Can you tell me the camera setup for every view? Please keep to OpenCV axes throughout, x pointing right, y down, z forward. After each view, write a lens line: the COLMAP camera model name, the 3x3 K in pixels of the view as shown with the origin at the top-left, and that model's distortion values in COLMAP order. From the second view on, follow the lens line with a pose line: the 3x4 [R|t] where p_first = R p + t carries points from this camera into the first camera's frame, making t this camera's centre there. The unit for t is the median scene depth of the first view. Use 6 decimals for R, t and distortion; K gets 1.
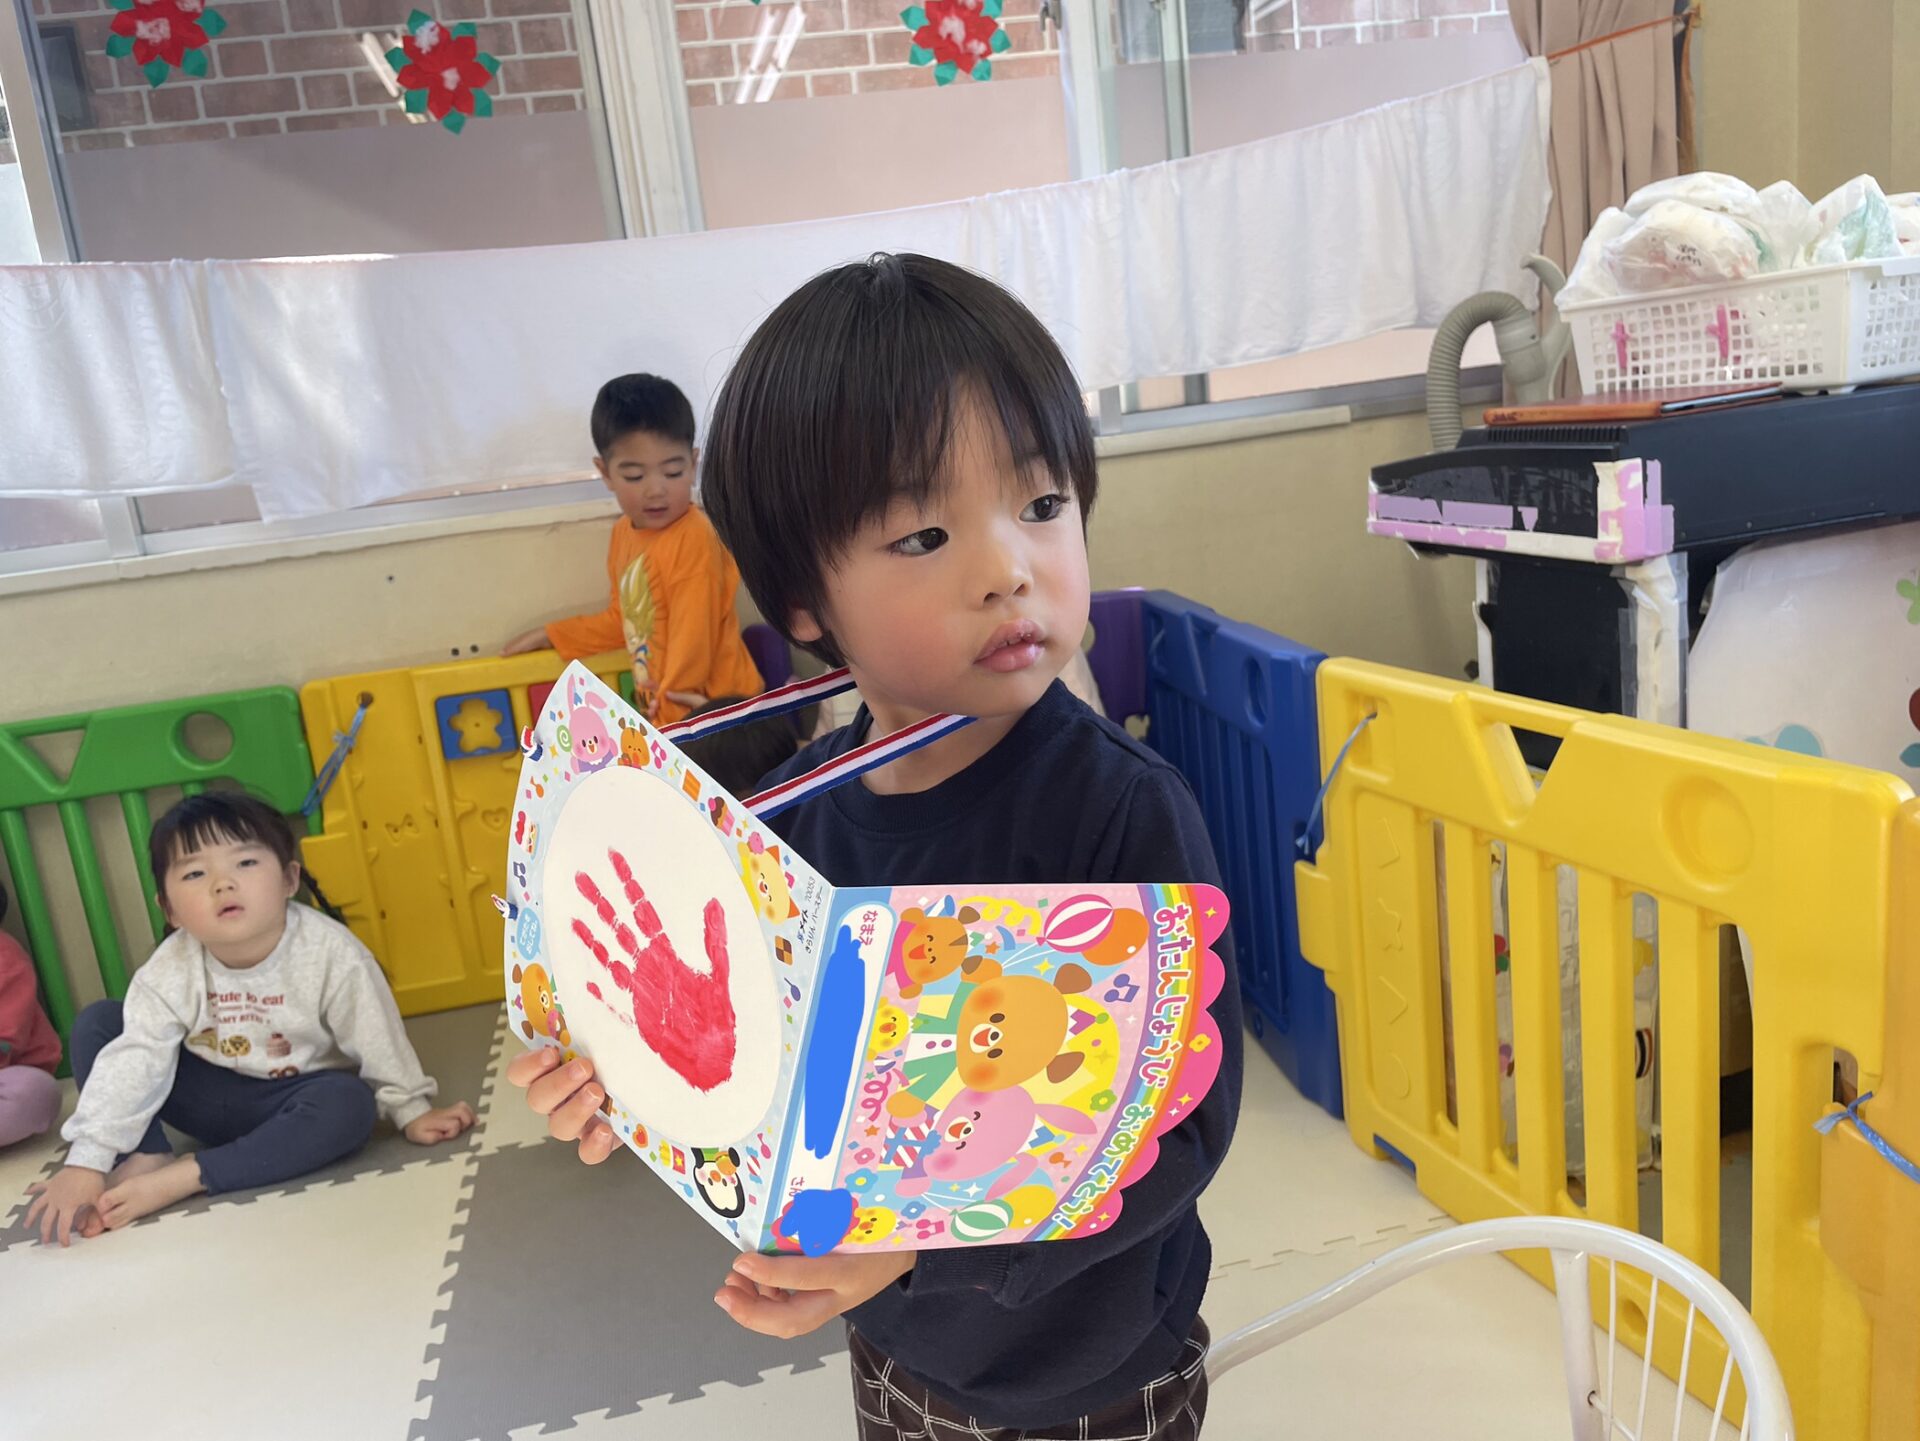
lens RADIAL K [[1443.8, 0, 952.7], [0, 1443.8, 716.8], [0, 0, 1]] dist [0.004148, -0.015044]
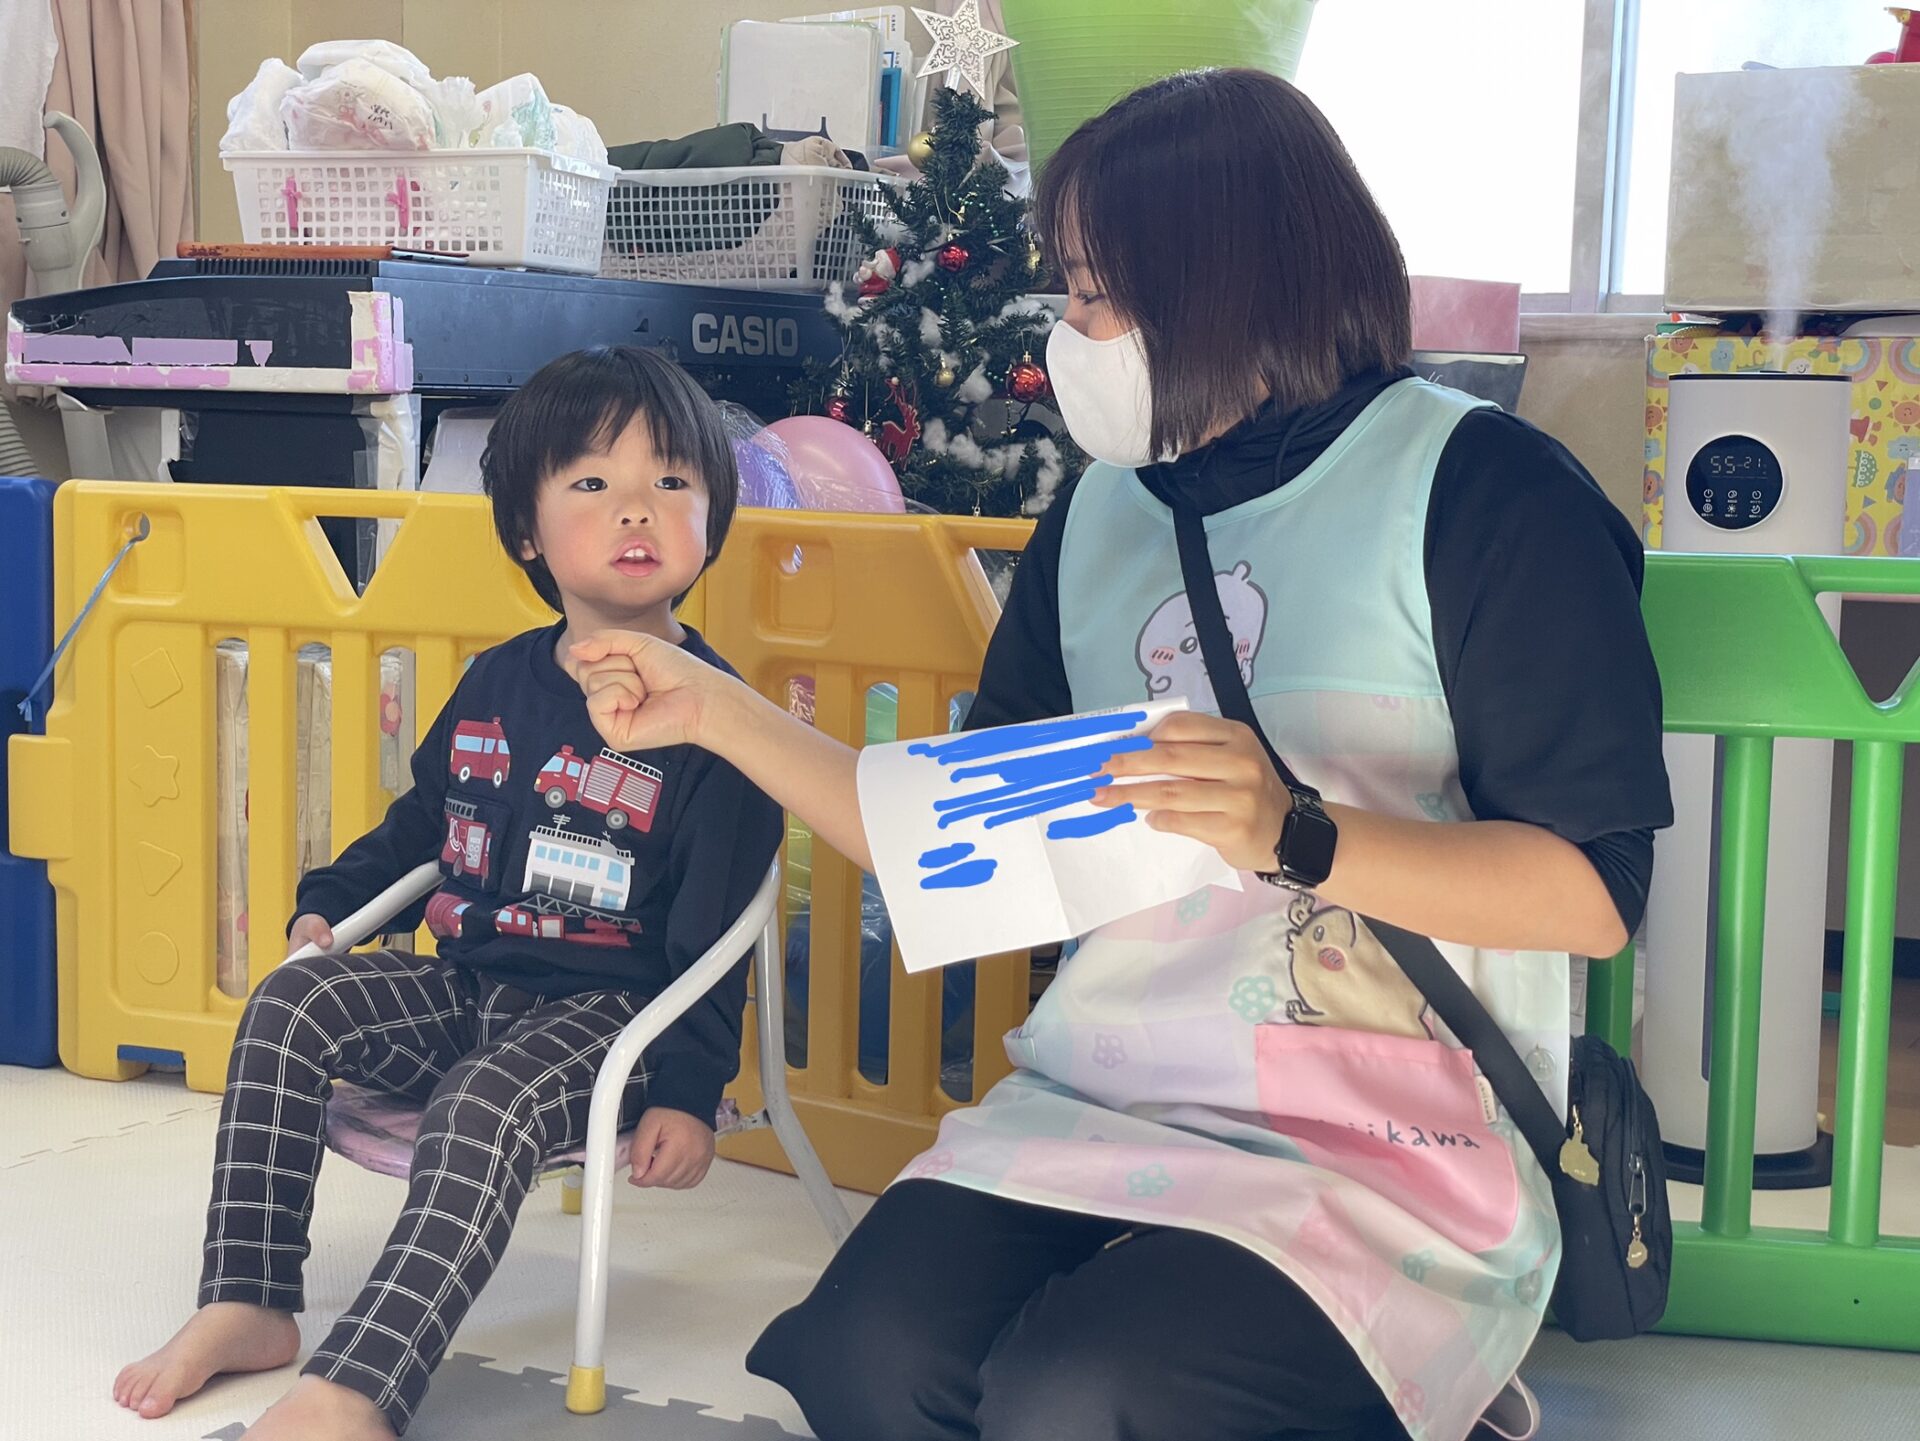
lens RADIAL K [[2891.7, 0, 959.6], [0, 2891.7, 722.2], [0, 0, 1]] dist [0.045276, 0.000000]
pose [[0.619813, 0.050963, 0.783093, -0.763780], [0.078323, 0.988889, -0.126349, 0.364907], [-0.780831, 0.139647, 0.608935, -0.454457]]
